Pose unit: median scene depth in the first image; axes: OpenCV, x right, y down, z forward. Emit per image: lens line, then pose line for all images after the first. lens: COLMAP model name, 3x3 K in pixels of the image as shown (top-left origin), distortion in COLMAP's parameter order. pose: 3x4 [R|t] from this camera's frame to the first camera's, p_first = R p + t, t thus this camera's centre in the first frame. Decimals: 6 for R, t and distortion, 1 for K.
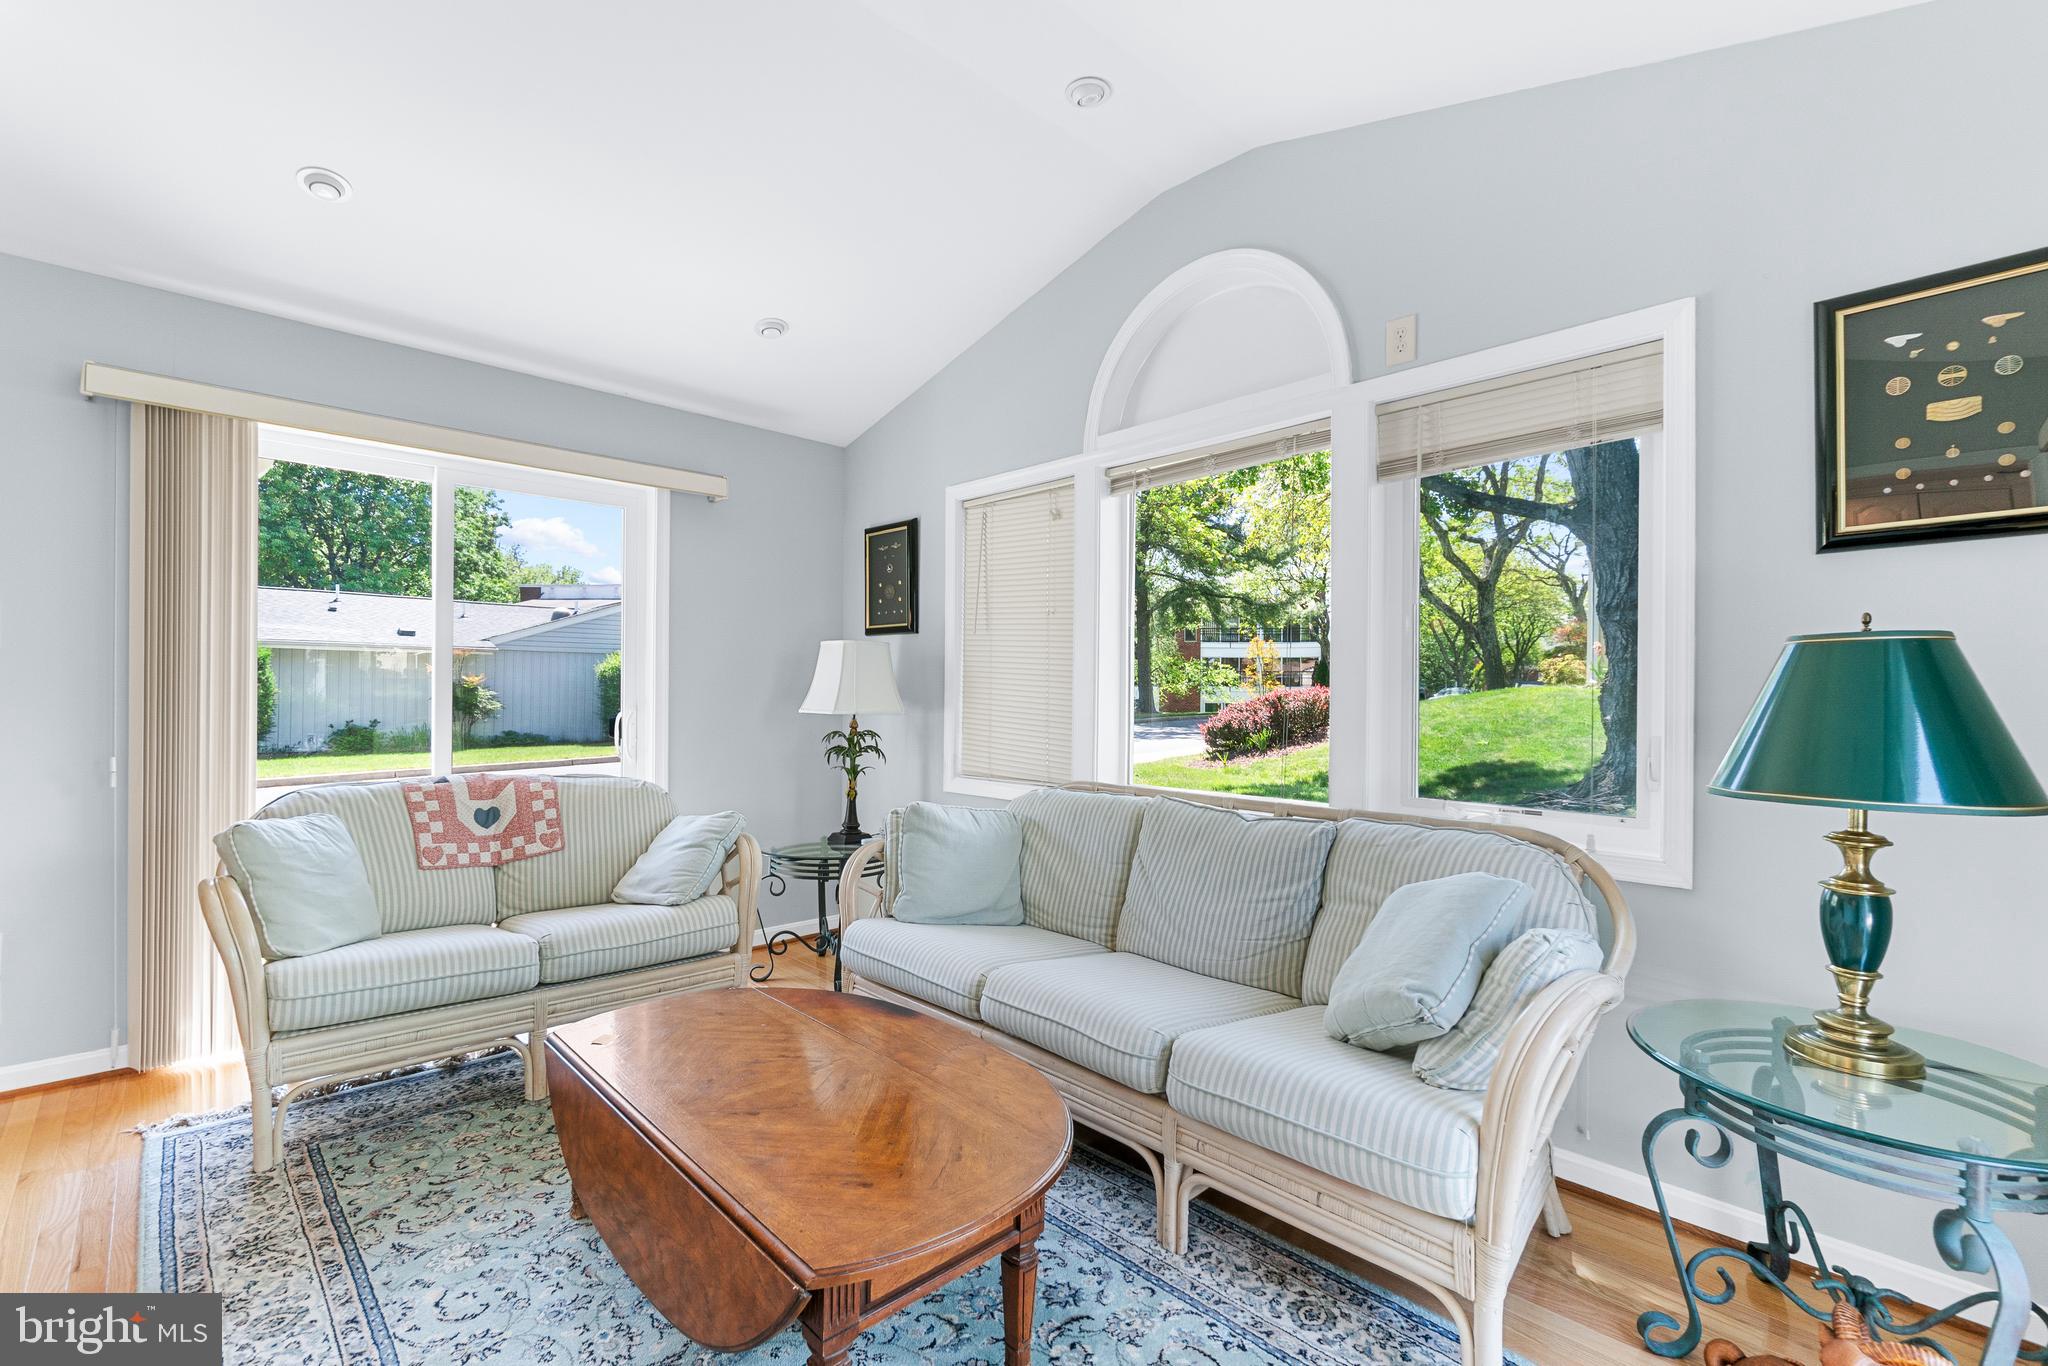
lens RADIAL K [[899.1, 0, 1008.0], [0, 899.1, 688.4], [0, 0, 1]] dist [-0.002870, -0.001738]
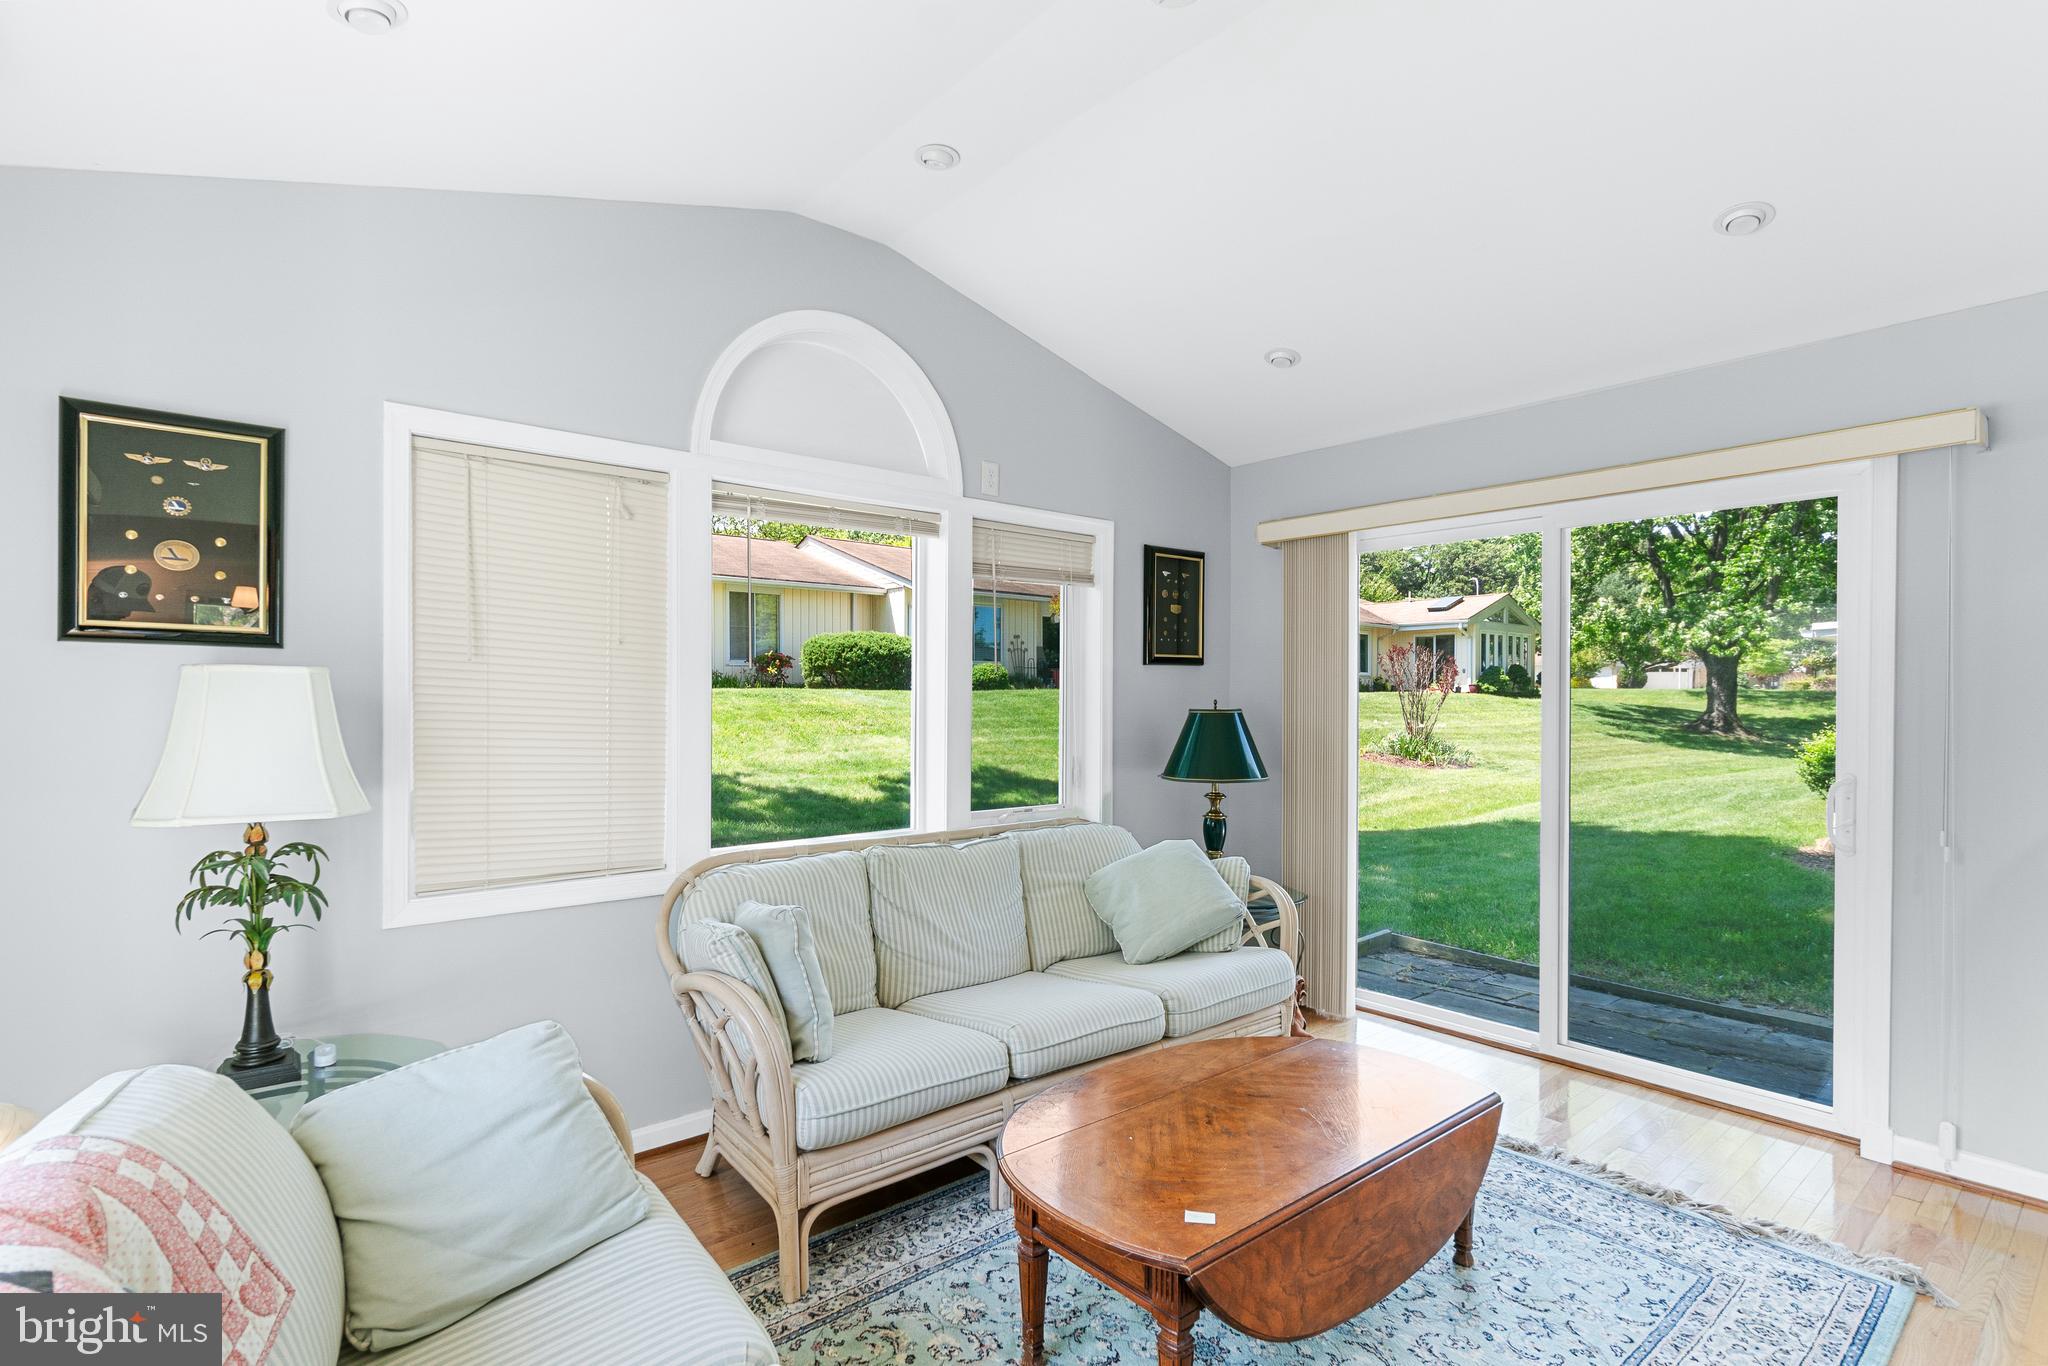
lens RADIAL K [[974.4, 0, 1011.0], [0, 974.4, 700.2], [0, 0, 1]] dist [-0.019919, -0.000740]
pose [[0.059926, -0.008989, 0.998162, -0.743894], [-0.008279, 0.999921, 0.009502, -0.046660], [-0.998168, -0.008833, 0.059847, 0.629222]]
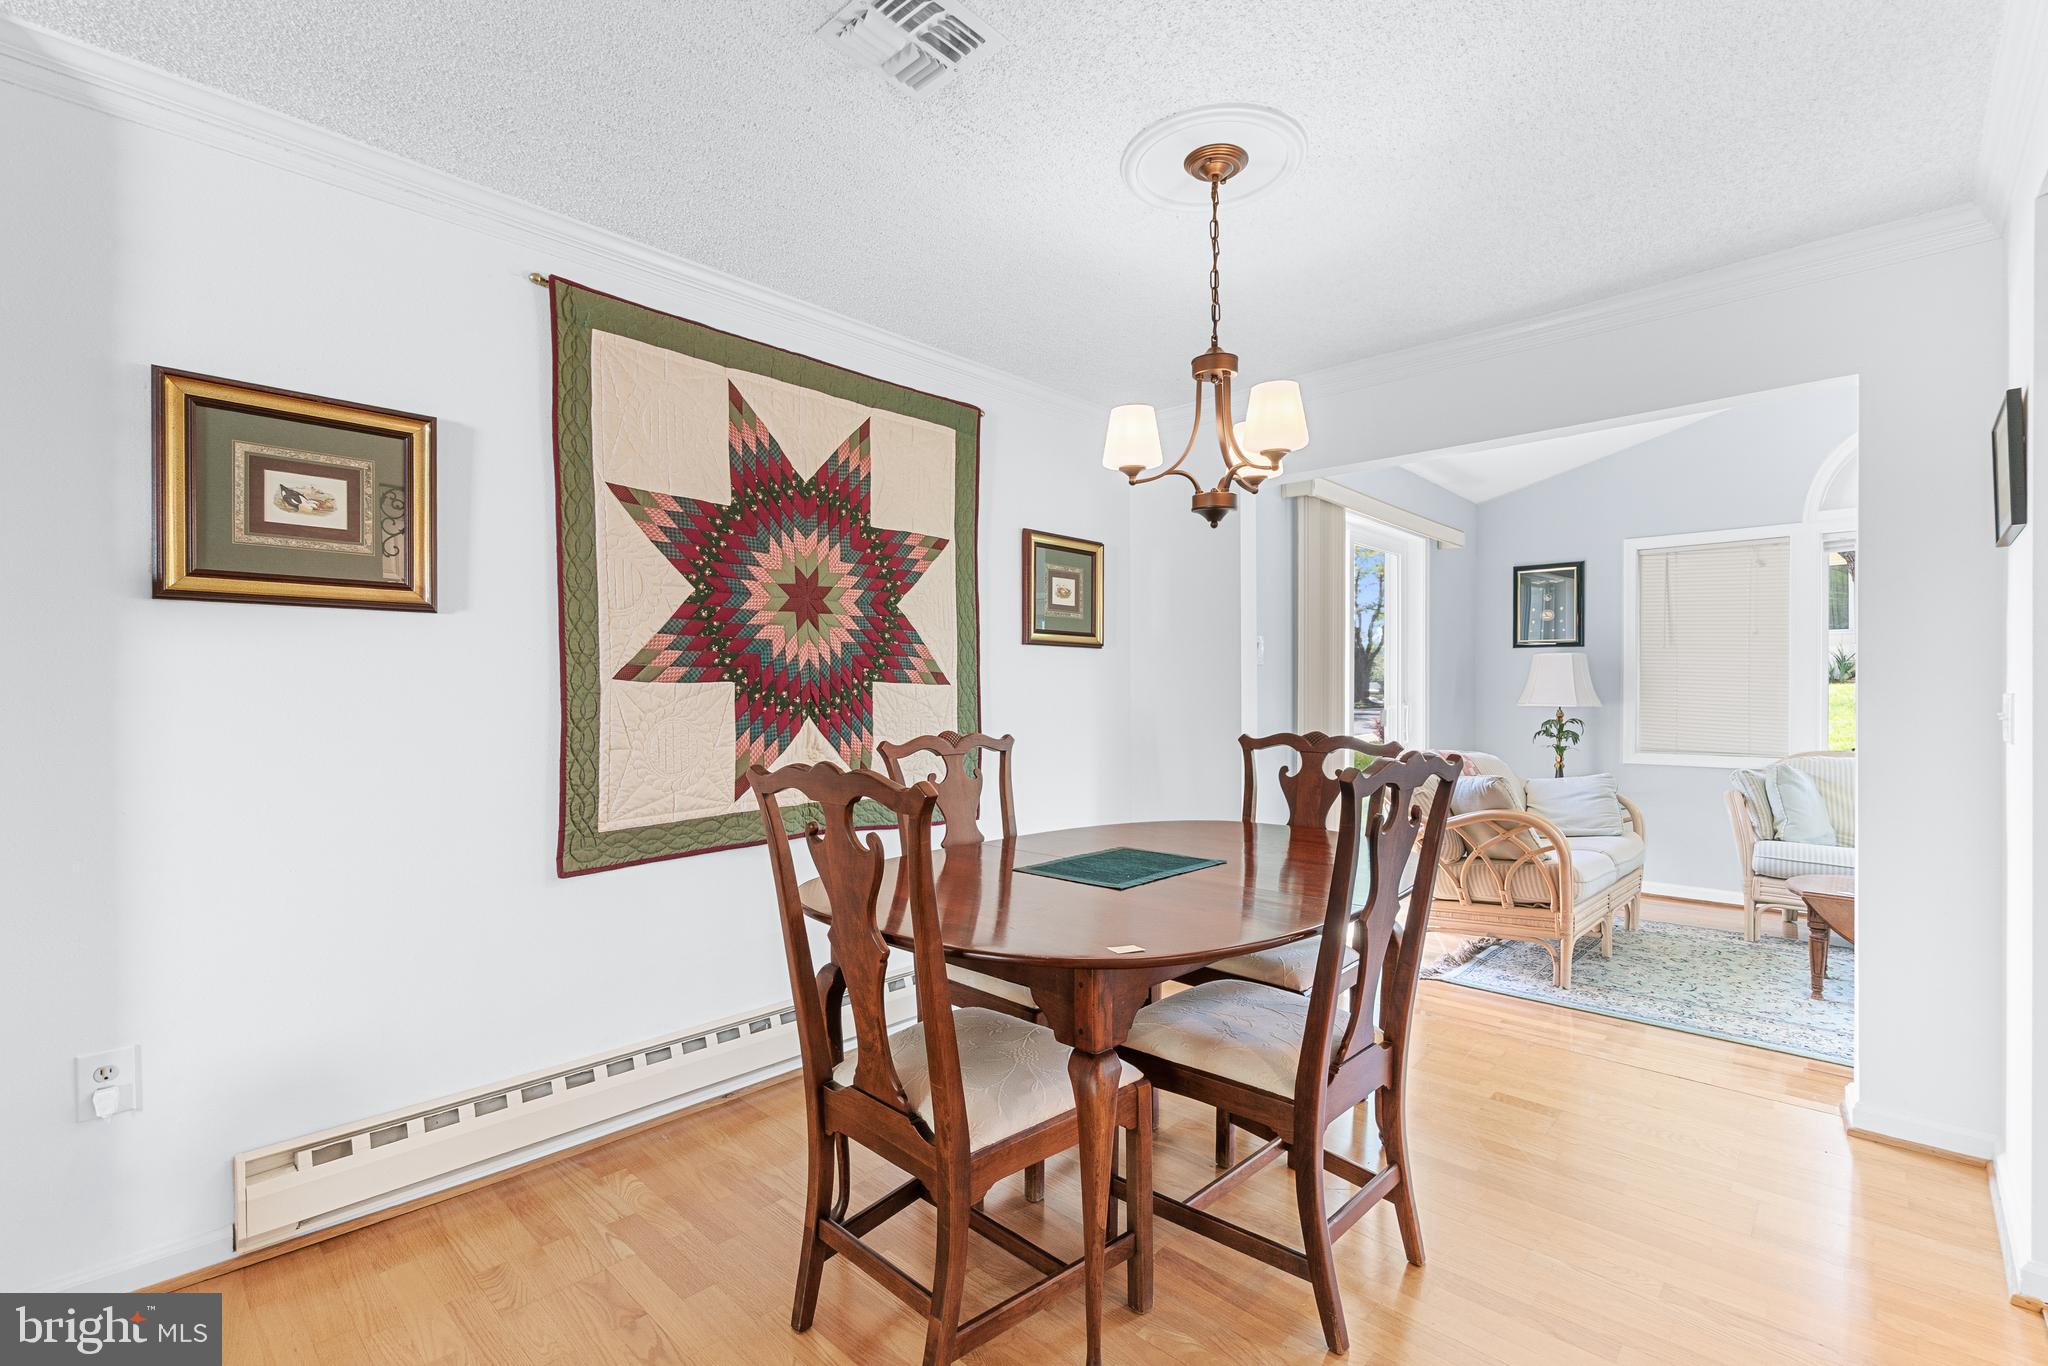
lens RADIAL K [[899.1, 0, 1012.0], [0, 899.1, 694.9], [0, 0, 1]] dist [-0.002870, -0.001738]
pose [[0.998901, -0.002051, 0.046826, -1.184864], [0.001651, 0.999962, 0.008564, -0.002866], [-0.046842, -0.008477, 0.998866, -0.350188]]
